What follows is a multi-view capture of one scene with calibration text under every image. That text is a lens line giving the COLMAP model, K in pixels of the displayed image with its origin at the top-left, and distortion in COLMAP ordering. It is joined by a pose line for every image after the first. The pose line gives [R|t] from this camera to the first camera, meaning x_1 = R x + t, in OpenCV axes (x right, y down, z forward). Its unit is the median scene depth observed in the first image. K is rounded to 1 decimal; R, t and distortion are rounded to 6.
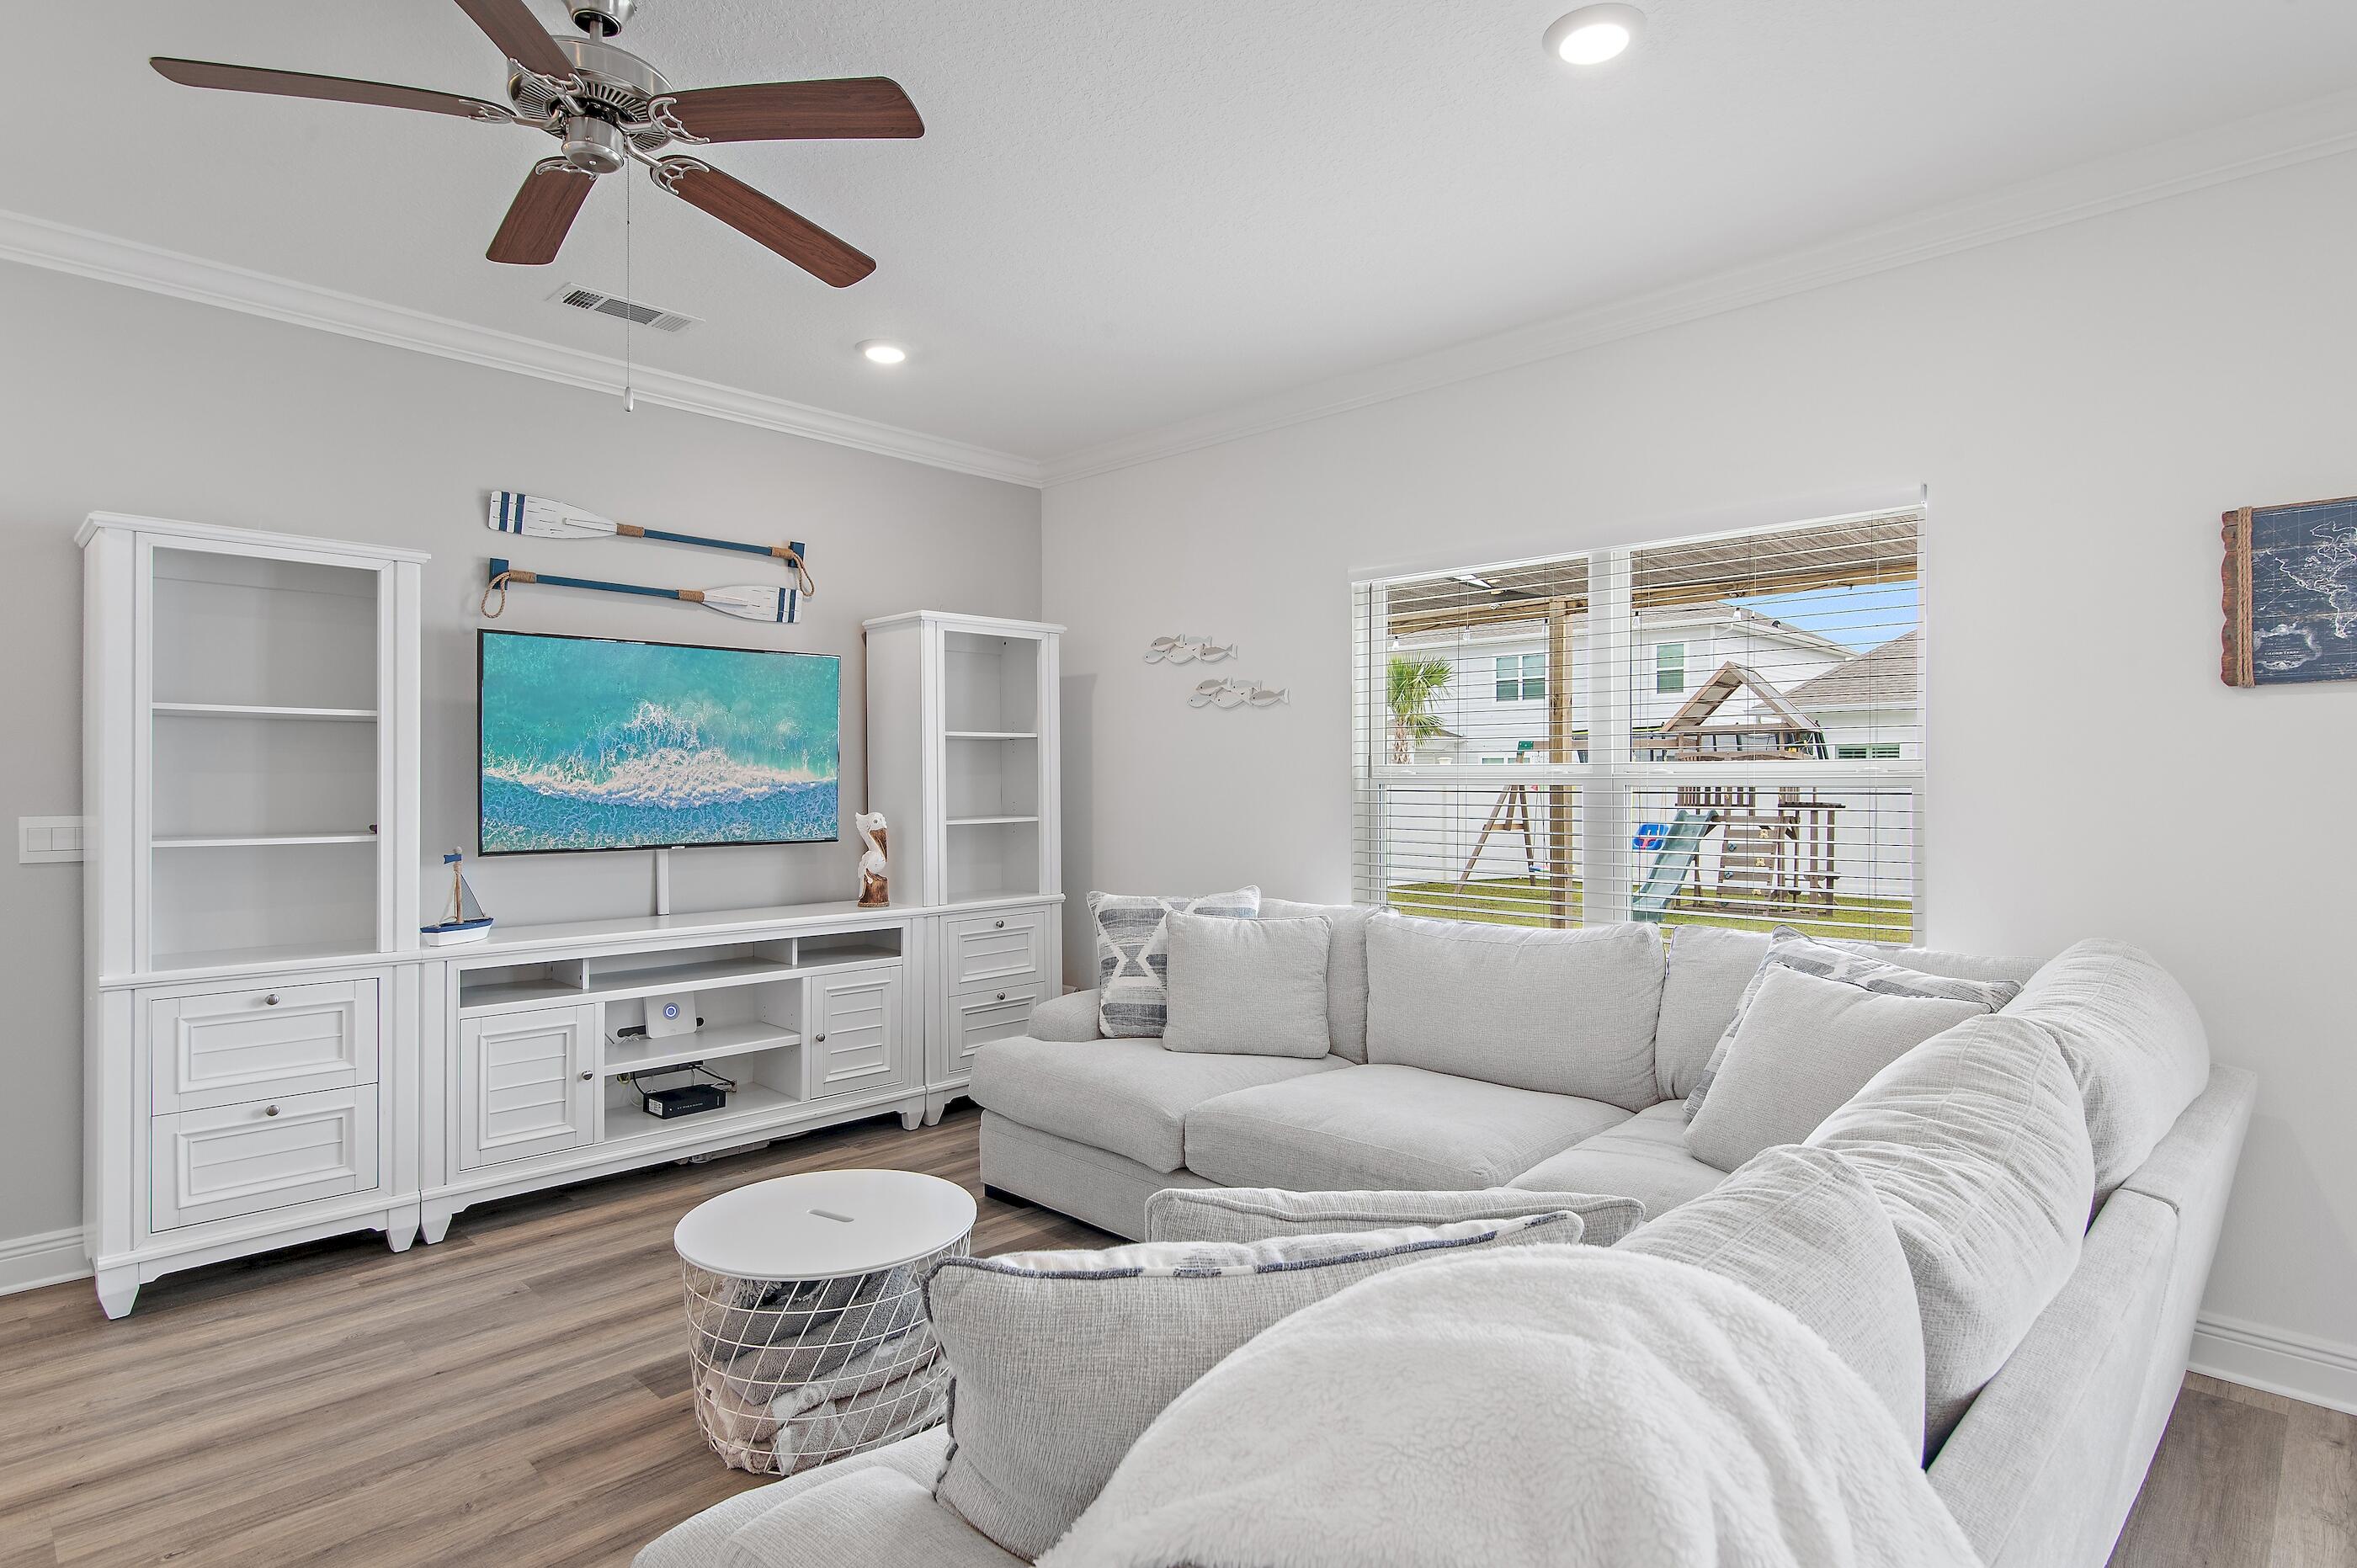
lens RADIAL K [[1222.8, 0, 1179.0], [0, 1222.8, 793.5], [0, 0, 1]] dist [0.003161, 0.000273]
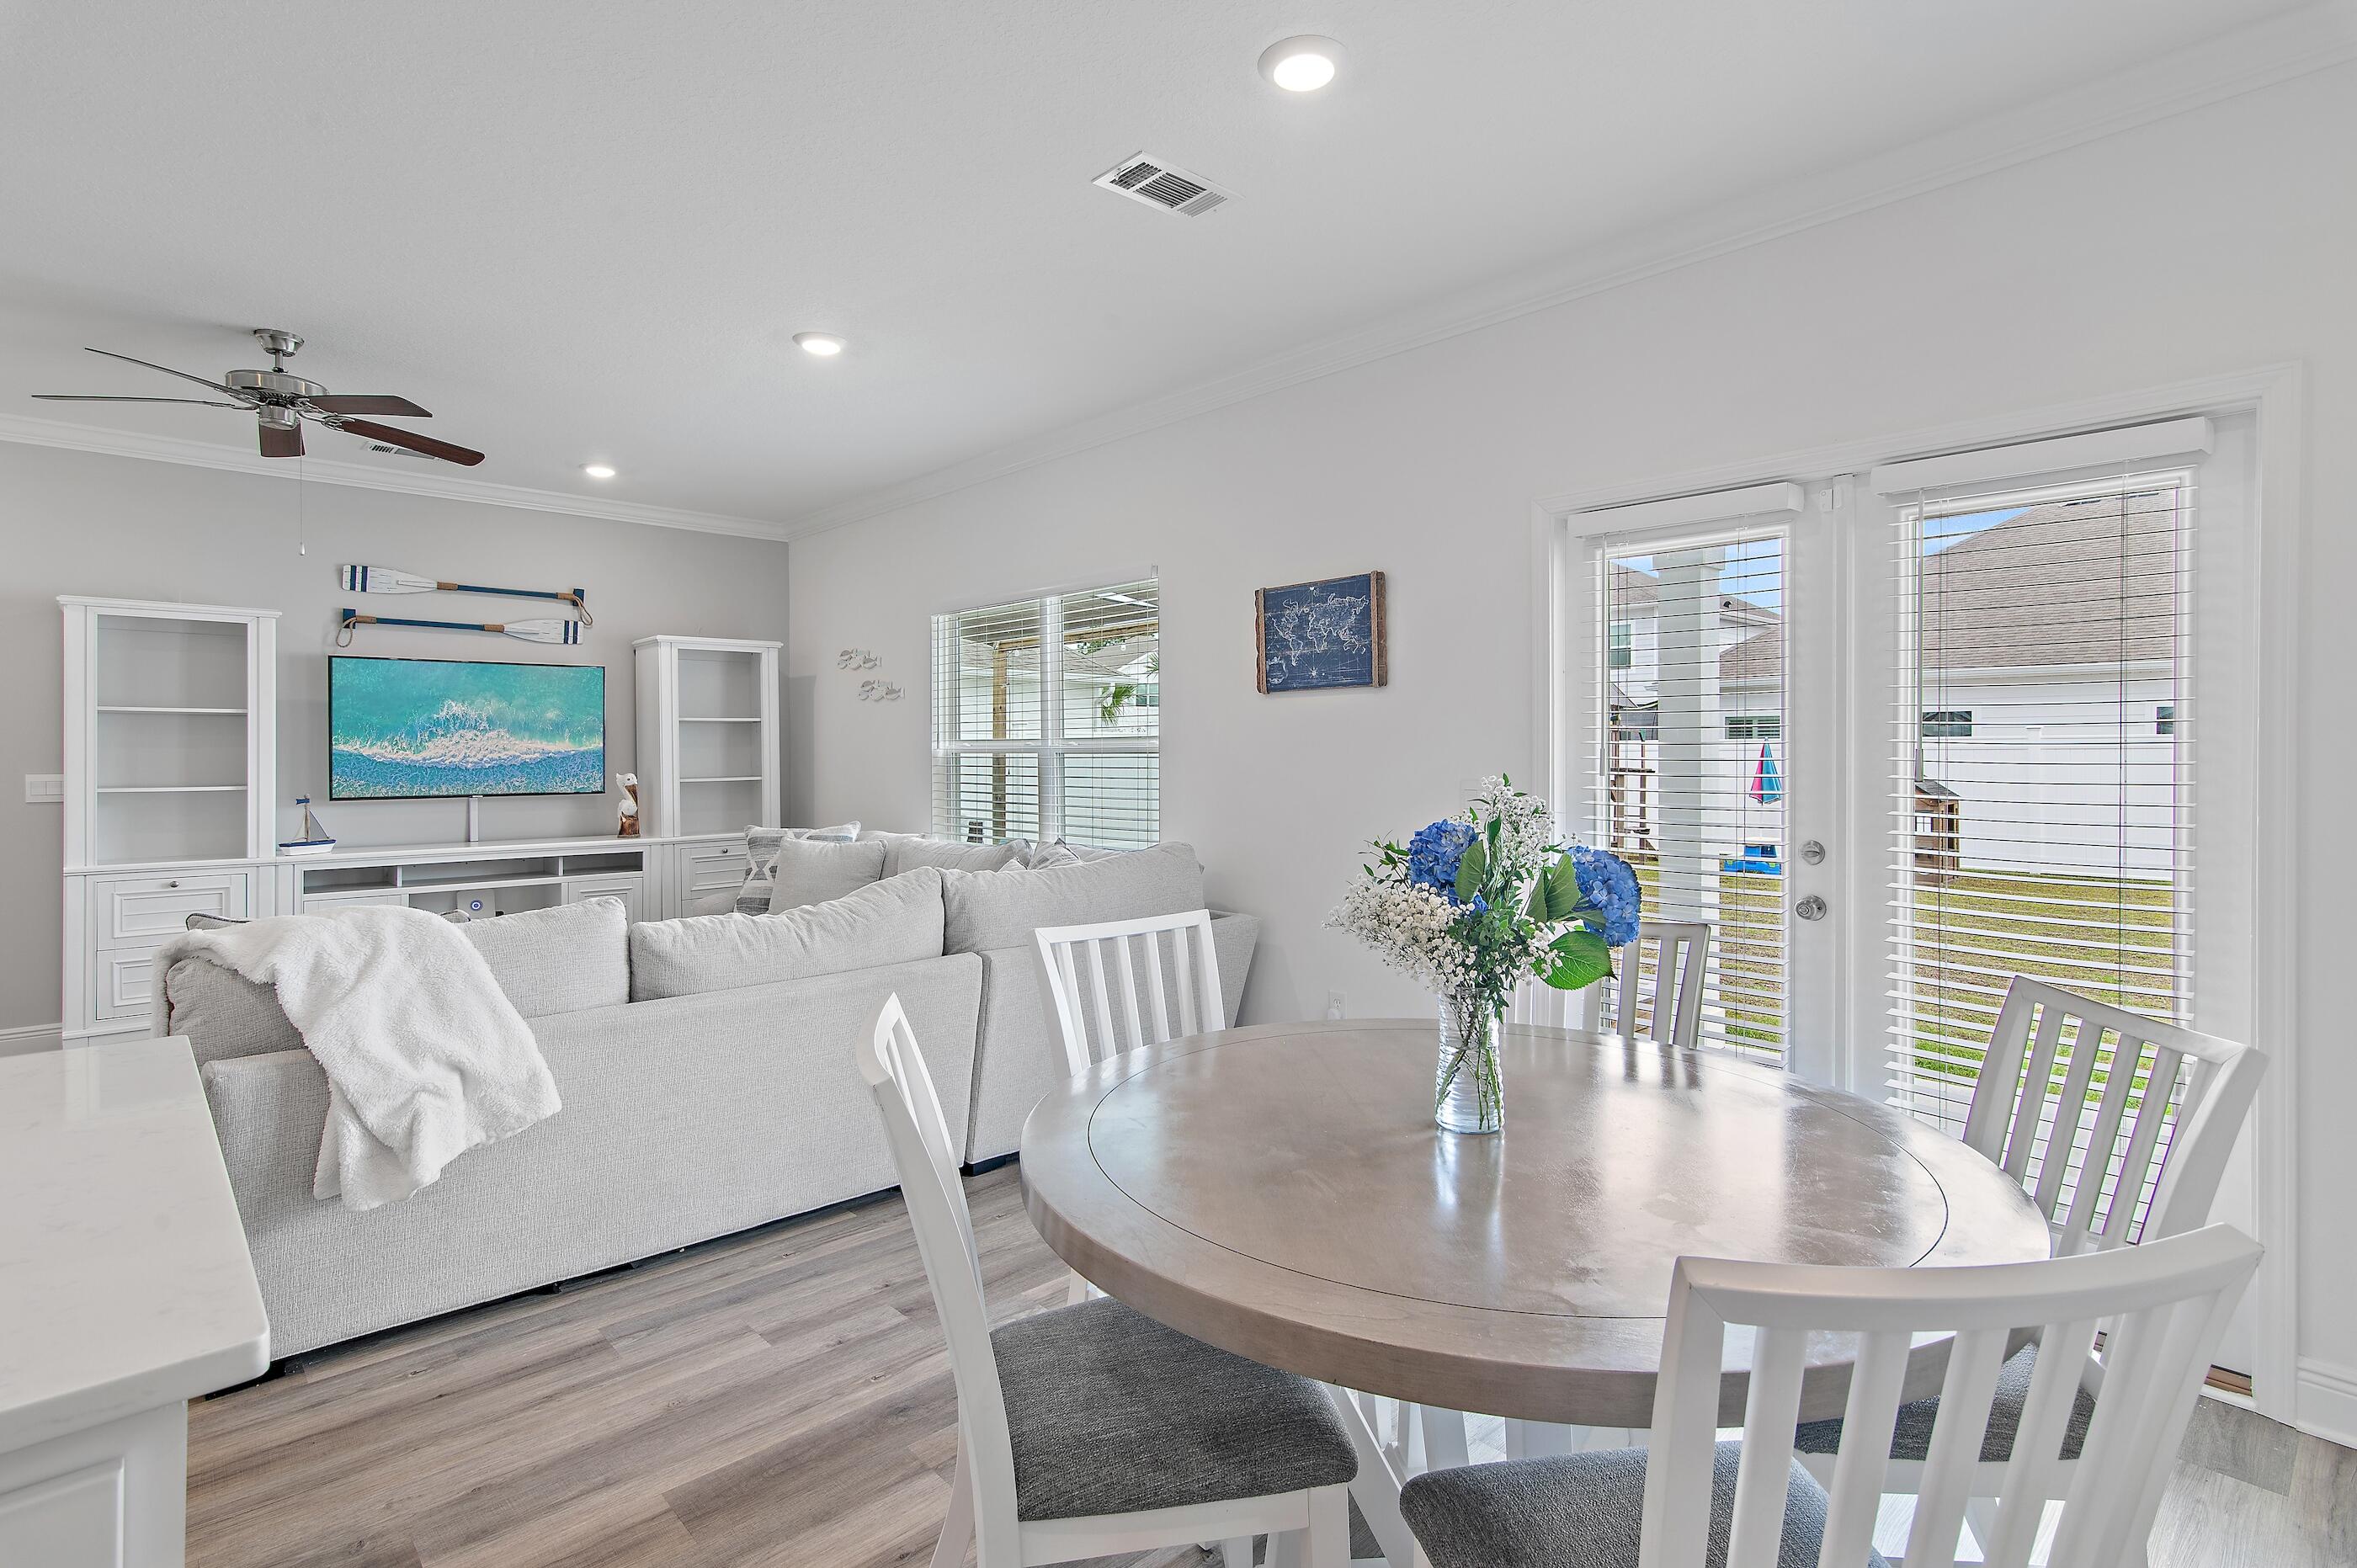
lens RADIAL K [[1157.1, 0, 1186.5], [0, 1157.1, 760.8], [0, 0, 1]] dist [0.015194, 0.000283]
pose [[0.998738, -0.002985, -0.050126, 0.560433], [0.002843, 0.999992, -0.002898, 0.007461], [0.050135, 0.002752, 0.998739, -0.407489]]
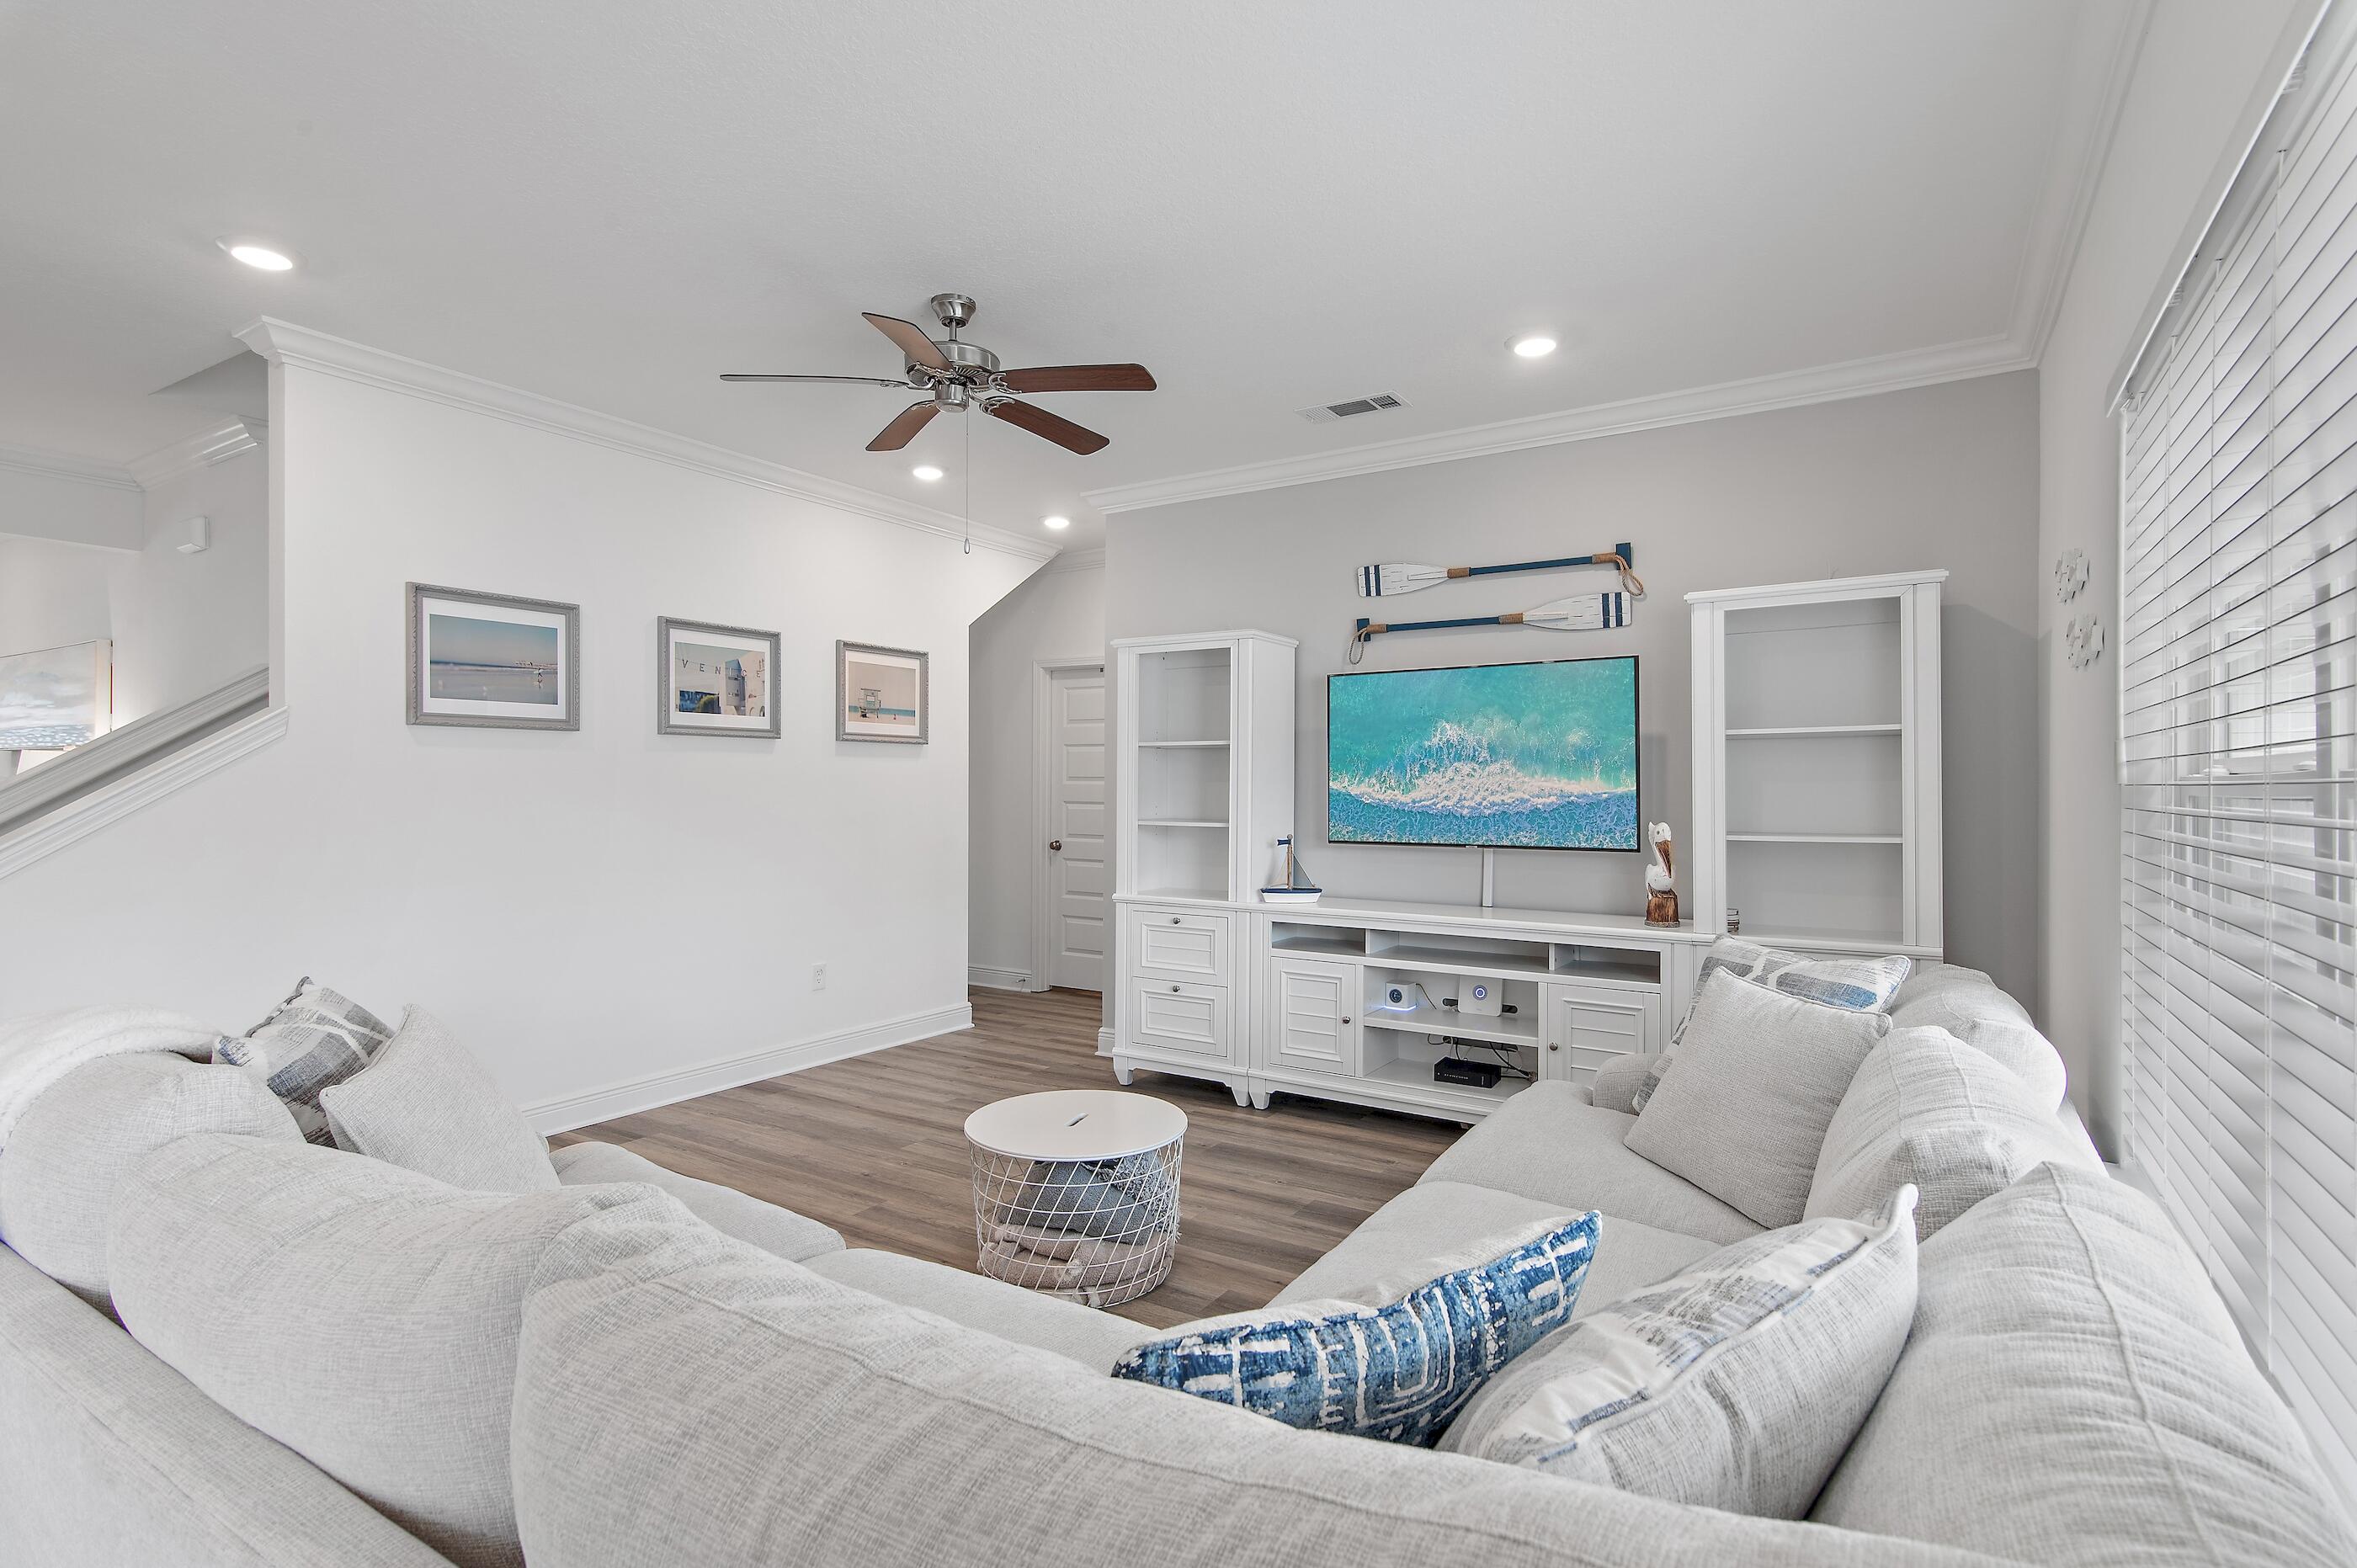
lens RADIAL K [[1147.6, 0, 1178.5], [0, 1147.6, 784.0], [0, 0, 1]] dist [0.014759, 0.000080]
pose [[0.200001, -0.002996, -0.979791, 0.598690], [-0.013073, 0.999898, -0.005726, -0.004116], [0.979708, 0.013954, 0.199942, 0.548194]]
